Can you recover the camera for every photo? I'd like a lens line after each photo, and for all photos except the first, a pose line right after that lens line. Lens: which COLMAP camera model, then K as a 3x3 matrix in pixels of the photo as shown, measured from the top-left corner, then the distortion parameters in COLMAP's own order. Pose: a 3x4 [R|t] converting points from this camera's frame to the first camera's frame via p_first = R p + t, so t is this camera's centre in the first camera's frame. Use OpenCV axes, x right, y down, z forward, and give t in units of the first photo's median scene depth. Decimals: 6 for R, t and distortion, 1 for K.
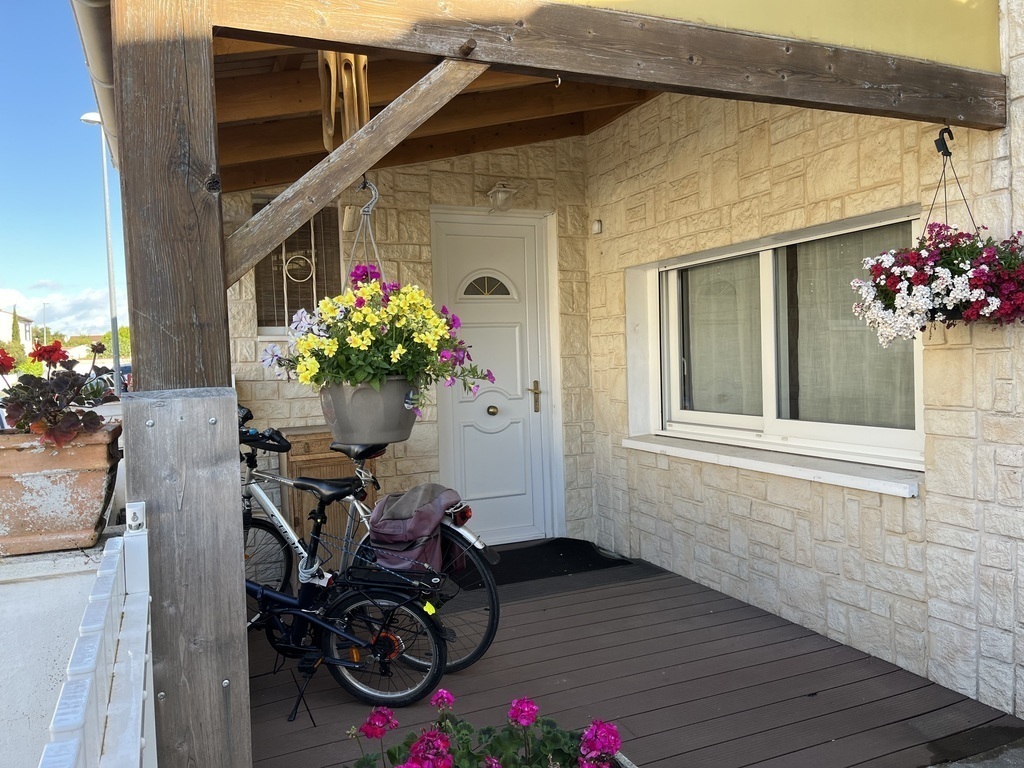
lens RADIAL K [[782.5, 0, 511.7], [0, 782.5, 376.7], [0, 0, 1]] dist [0.091504, -0.119938]
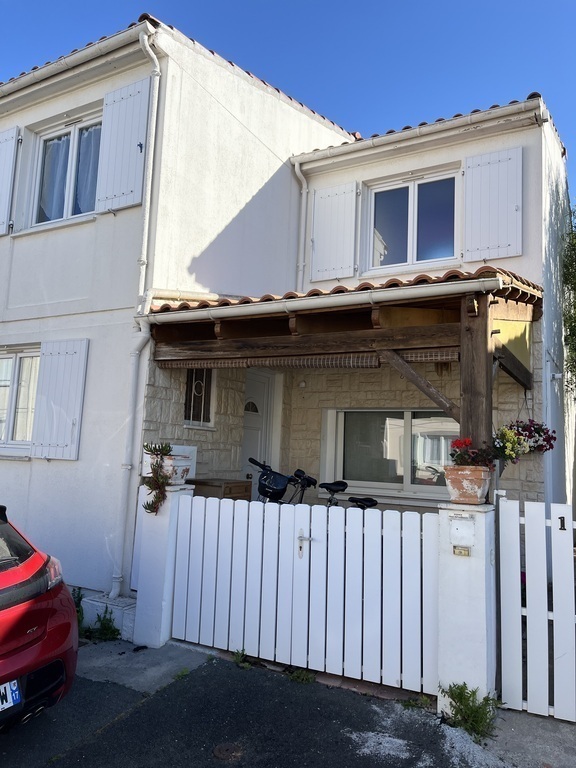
lens RADIAL K [[586.9, 0, 288.0], [0, 586.9, 384.0], [0, 0, 1]] dist [0.091504, -0.119938]
pose [[0.807582, 0.138551, 0.573250, -1.352176], [-0.054314, 0.985354, -0.161637, 0.087406], [-0.587249, 0.099400, 0.803280, -0.293203]]
